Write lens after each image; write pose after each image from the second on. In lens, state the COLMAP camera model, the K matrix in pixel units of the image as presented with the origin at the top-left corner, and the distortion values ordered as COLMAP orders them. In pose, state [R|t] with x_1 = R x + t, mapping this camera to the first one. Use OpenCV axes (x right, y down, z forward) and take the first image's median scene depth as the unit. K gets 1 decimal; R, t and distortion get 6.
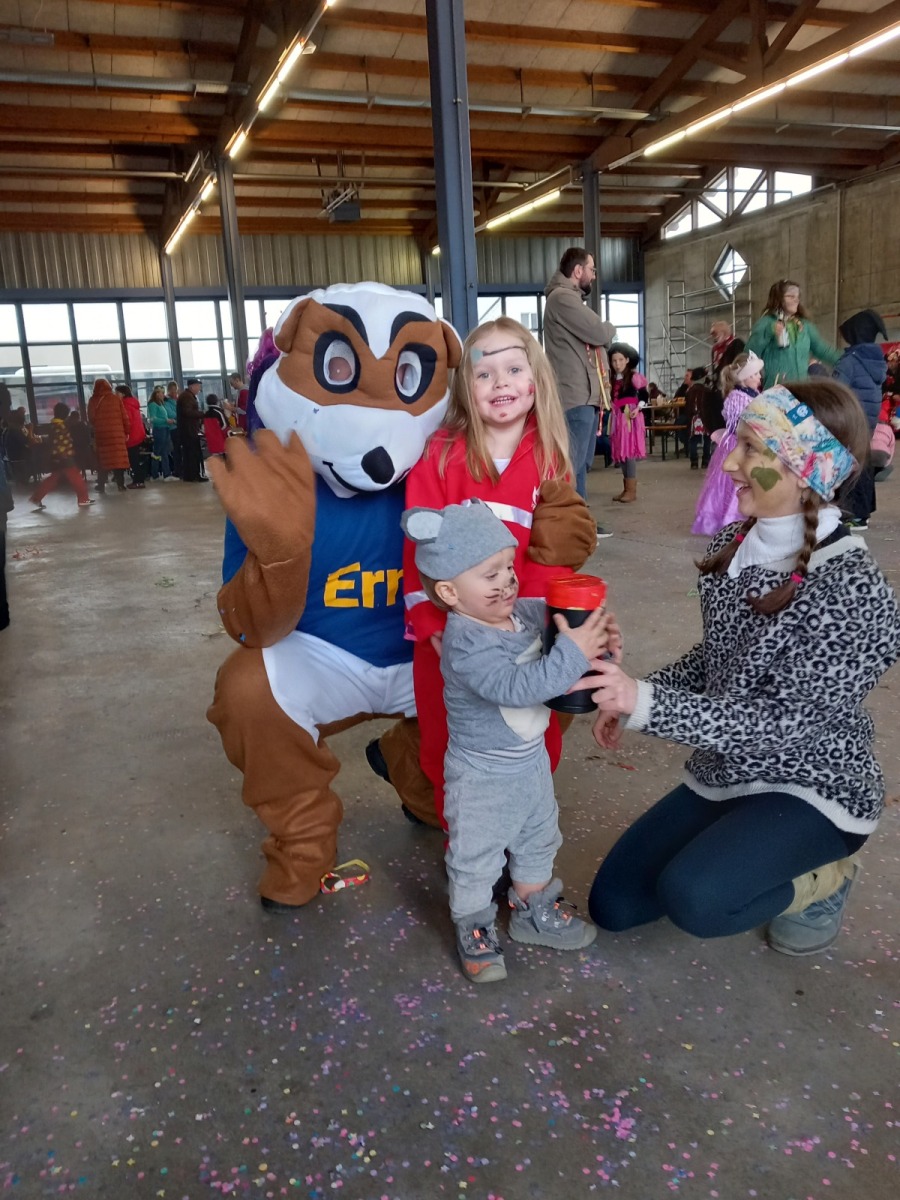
lens RADIAL K [[959.0, 0, 395.0], [0, 959.0, 574.4], [0, 0, 1]] dist [0.009834, -0.005977]
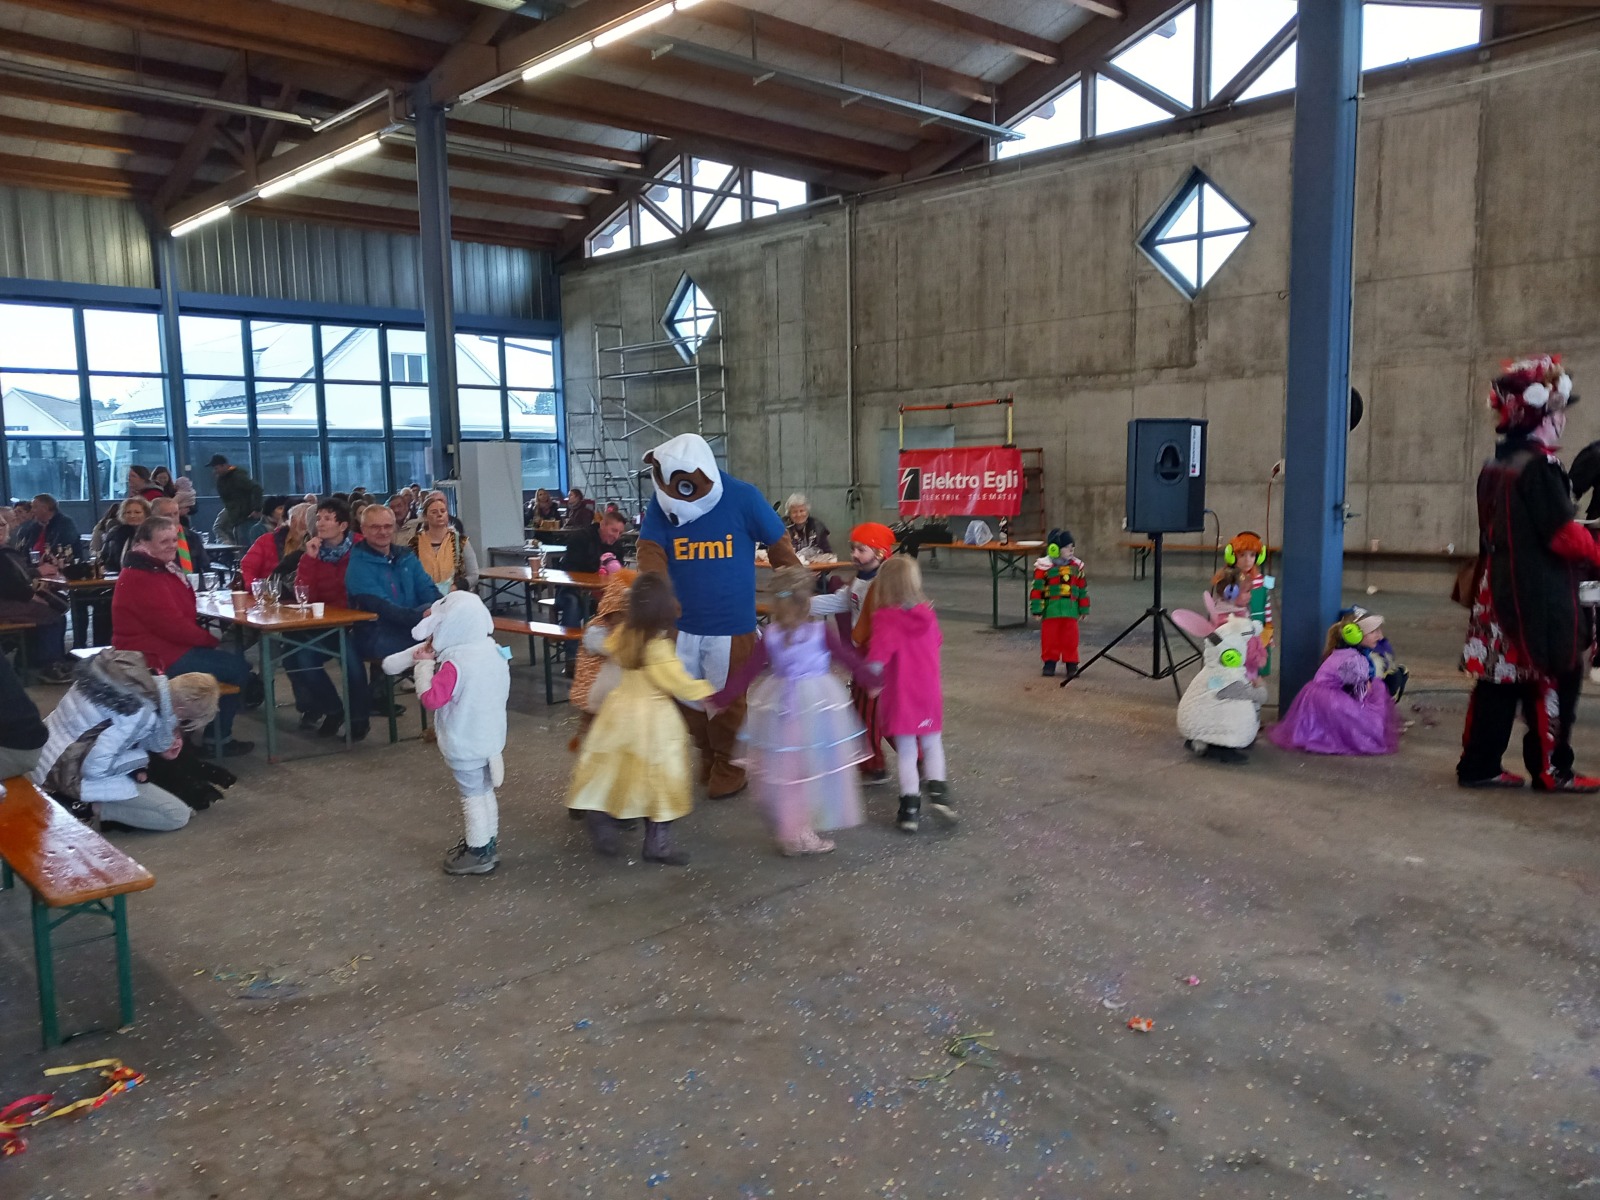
lens RADIAL K [[1328.3, 0, 795.9], [0, 1328.3, 621.4], [0, 0, 1]] dist [0.013087, -0.006695]
pose [[0.919715, -0.002419, 0.392578, 0.070978], [0.030354, 0.997426, -0.064967, -0.059084], [-0.391411, 0.071668, 0.917421, 0.191042]]
